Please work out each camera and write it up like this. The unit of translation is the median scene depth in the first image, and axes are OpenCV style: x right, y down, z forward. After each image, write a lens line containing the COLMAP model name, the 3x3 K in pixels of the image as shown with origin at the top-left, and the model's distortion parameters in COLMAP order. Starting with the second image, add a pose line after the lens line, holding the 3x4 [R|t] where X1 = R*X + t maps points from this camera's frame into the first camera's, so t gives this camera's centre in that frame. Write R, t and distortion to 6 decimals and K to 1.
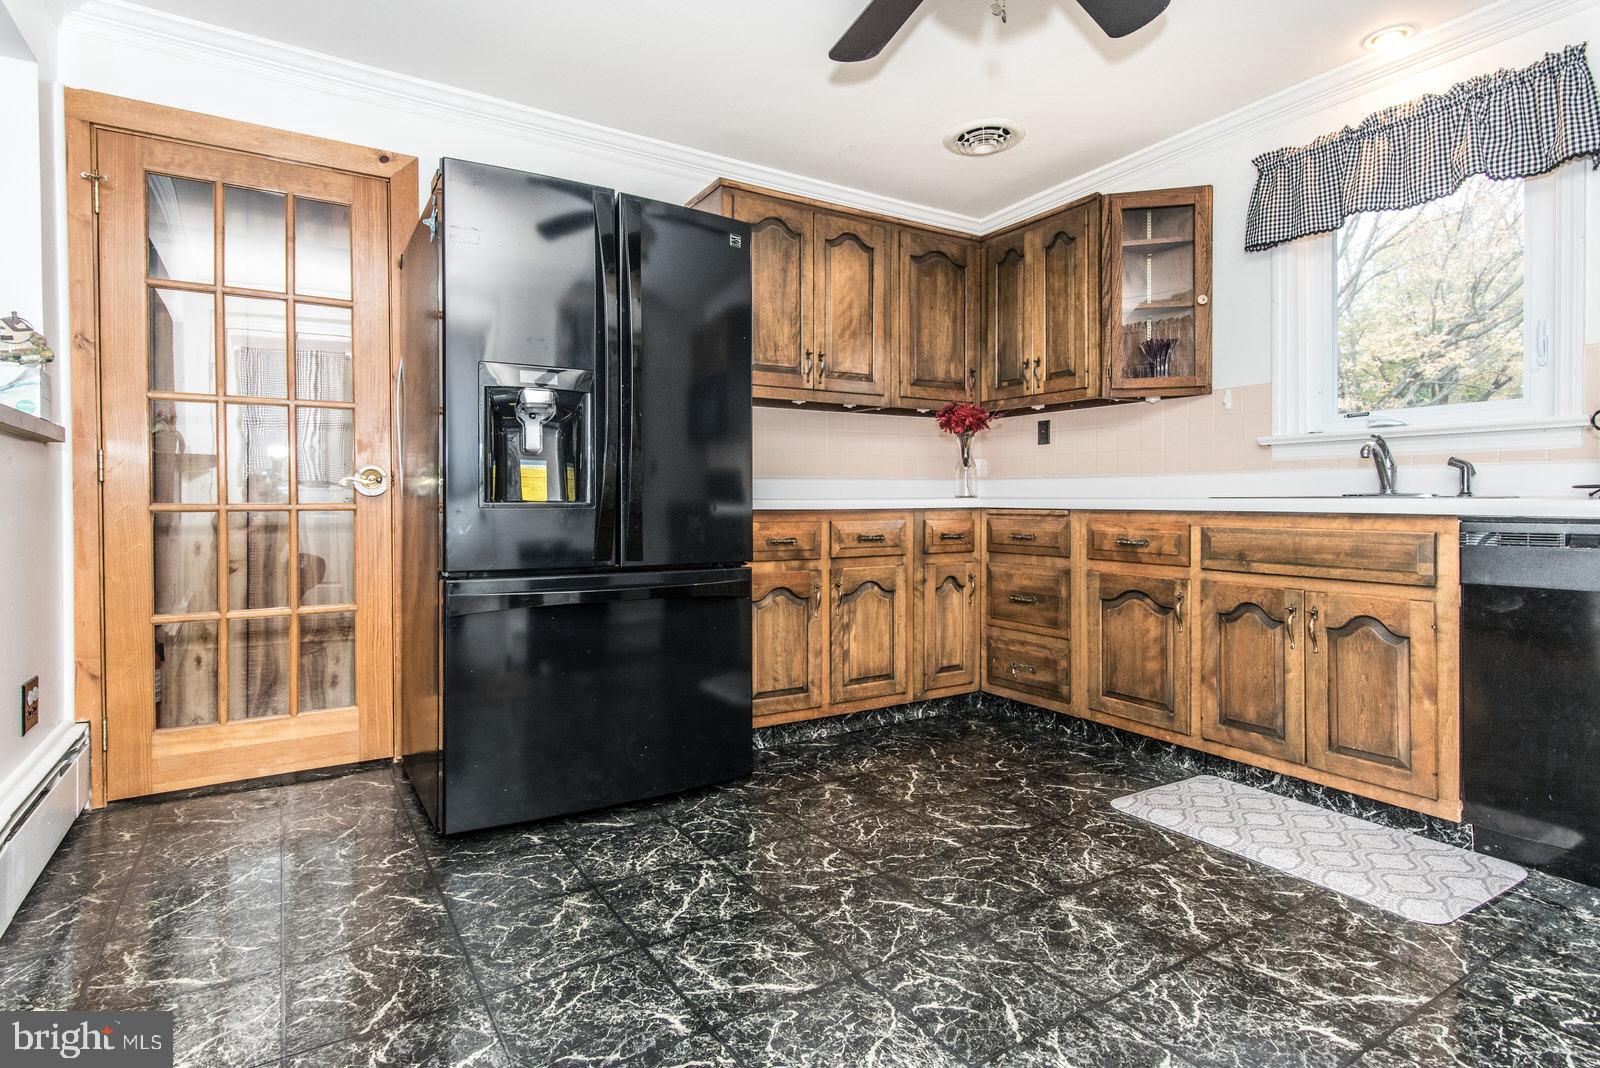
lens RADIAL K [[819.5, 0, 794.9], [0, 819.5, 506.9], [0, 0, 1]] dist [0.000034, -0.000299]
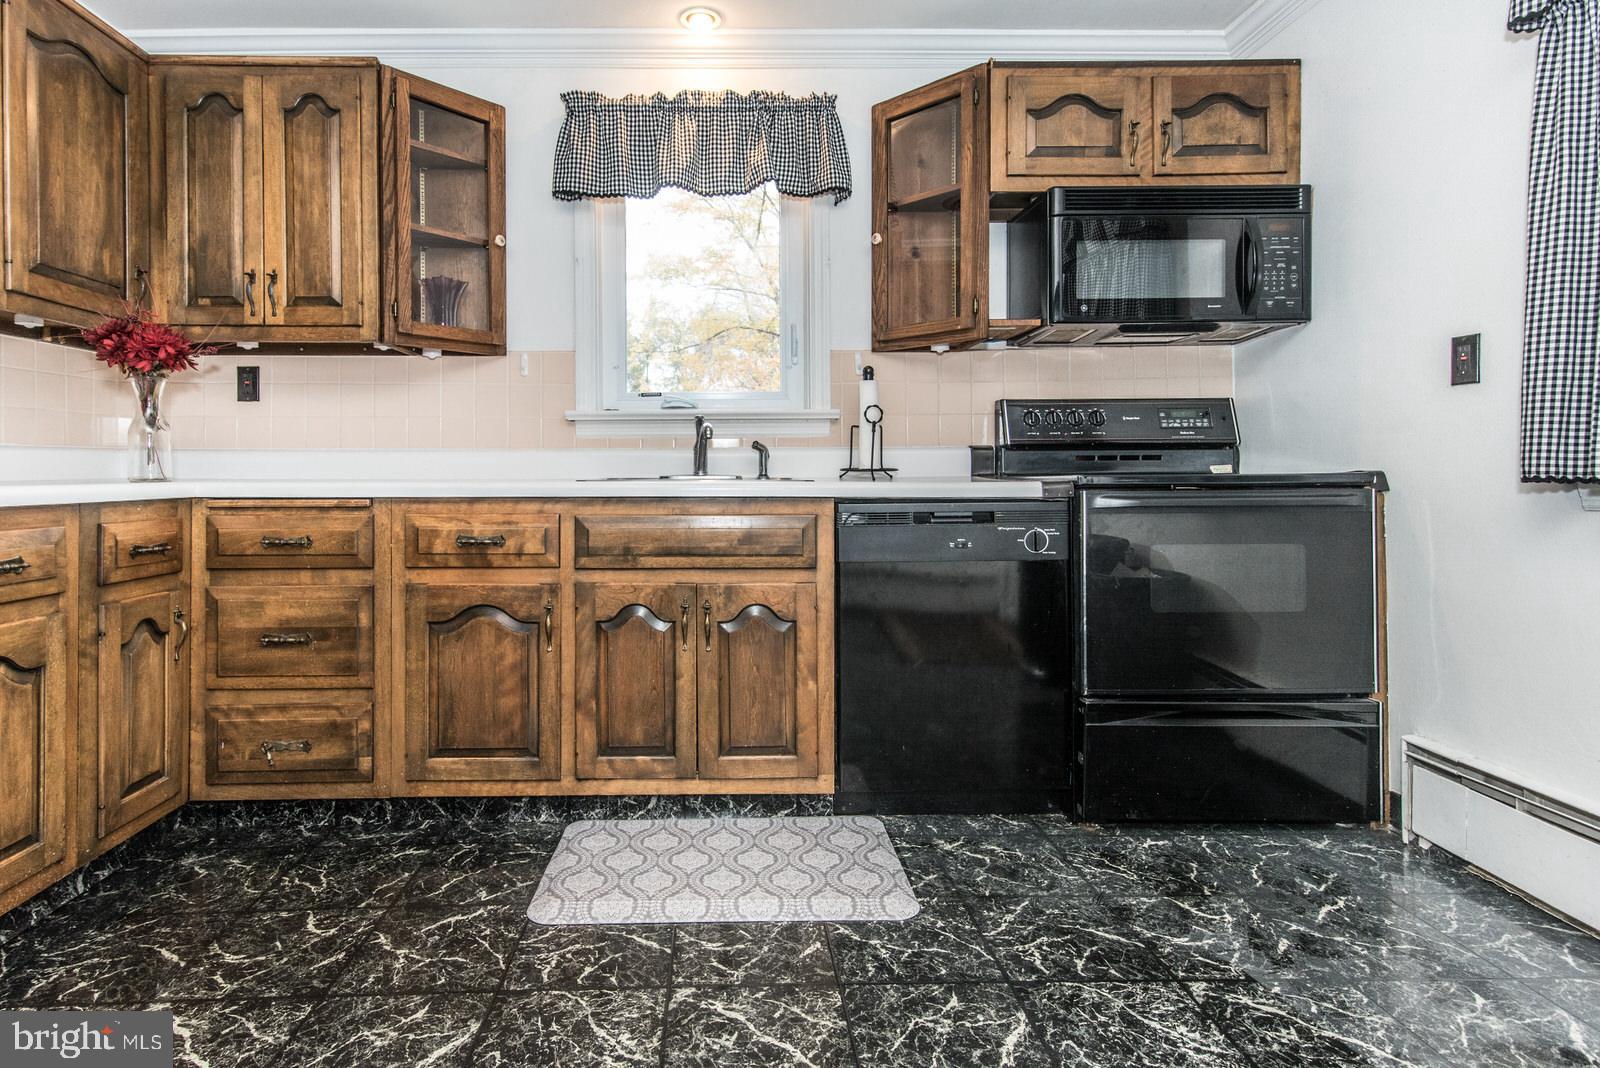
lens RADIAL K [[852.0, 0, 798.1], [0, 852.0, 474.7], [0, 0, 1]] dist [0.011288, -0.000382]
pose [[0.513627, -0.000022, 0.858014, -0.096714], [0.010255, 0.999929, -0.006113, -0.008631], [-0.857952, 0.011939, 0.513590, 0.327577]]
